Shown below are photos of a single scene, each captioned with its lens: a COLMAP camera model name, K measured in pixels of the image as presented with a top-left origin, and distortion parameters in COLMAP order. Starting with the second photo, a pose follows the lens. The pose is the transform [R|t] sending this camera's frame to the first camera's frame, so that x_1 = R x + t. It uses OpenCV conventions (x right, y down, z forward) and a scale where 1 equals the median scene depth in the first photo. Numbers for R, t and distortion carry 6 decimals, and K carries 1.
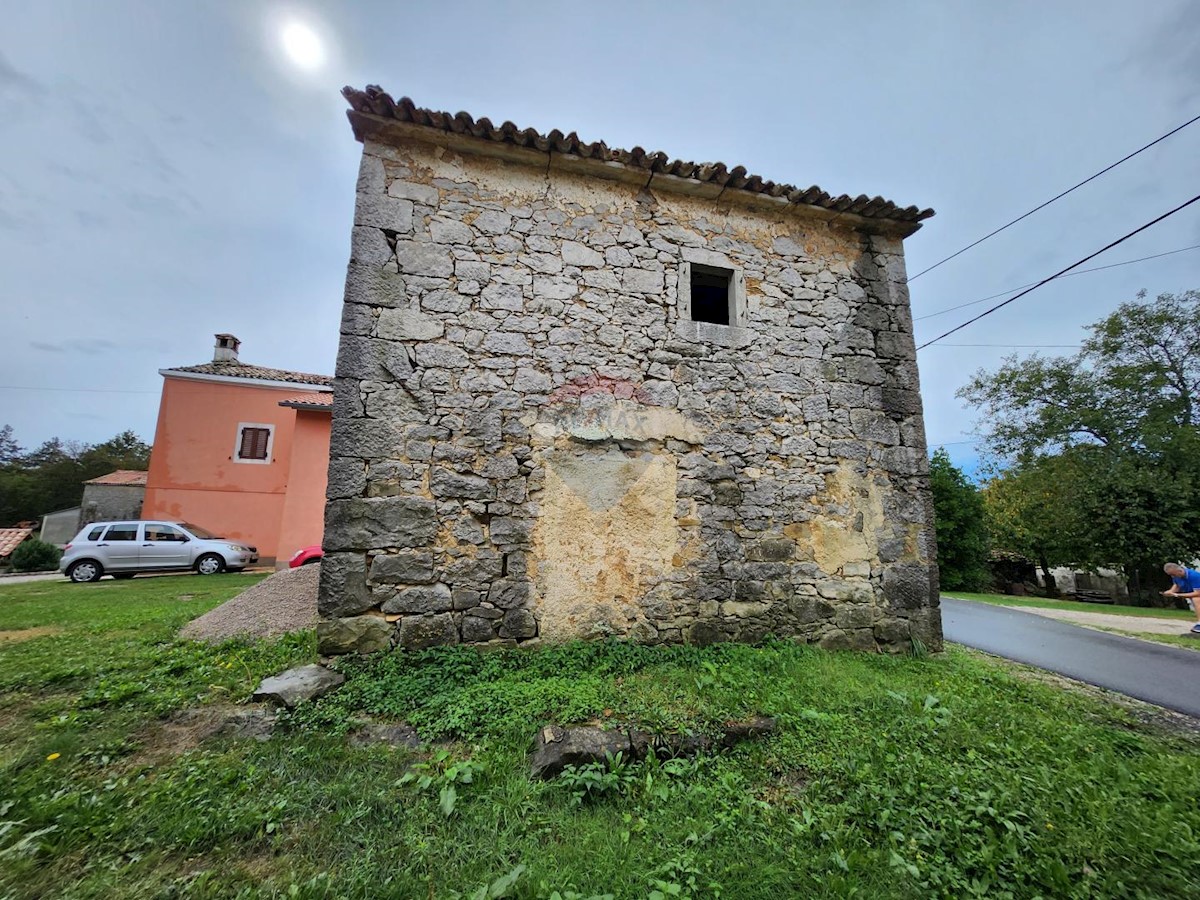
lens RADIAL K [[470.8, 0, 601.6], [0, 470.8, 457.0], [0, 0, 1]] dist [-0.000708, -0.000253]
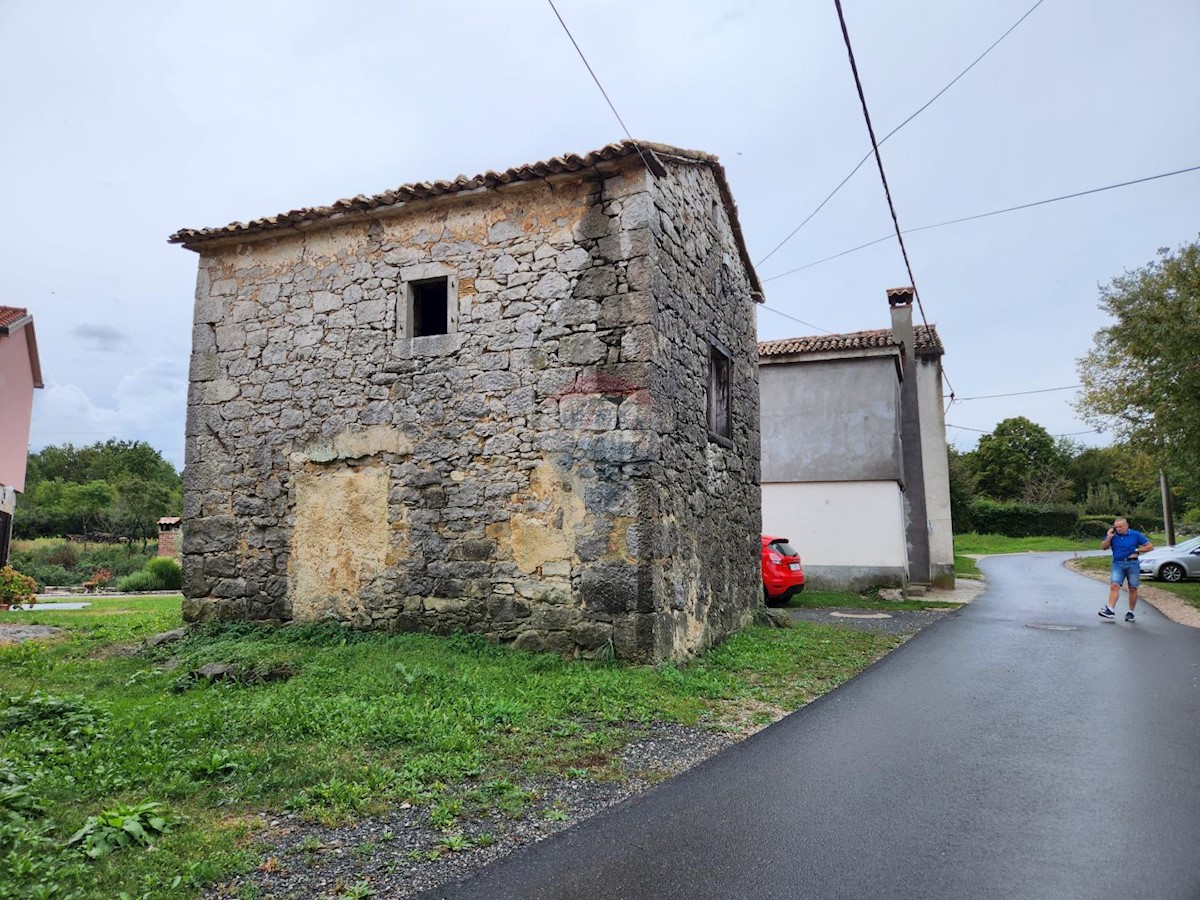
lens RADIAL K [[791.0, 0, 606.7], [0, 791.0, 436.2], [0, 0, 1]] dist [0.094715, -0.103255]
pose [[0.805104, -0.096616, -0.585212, 1.645433], [0.112306, 0.993628, -0.009538, 0.000355], [0.582405, -0.058044, 0.810824, -0.226422]]
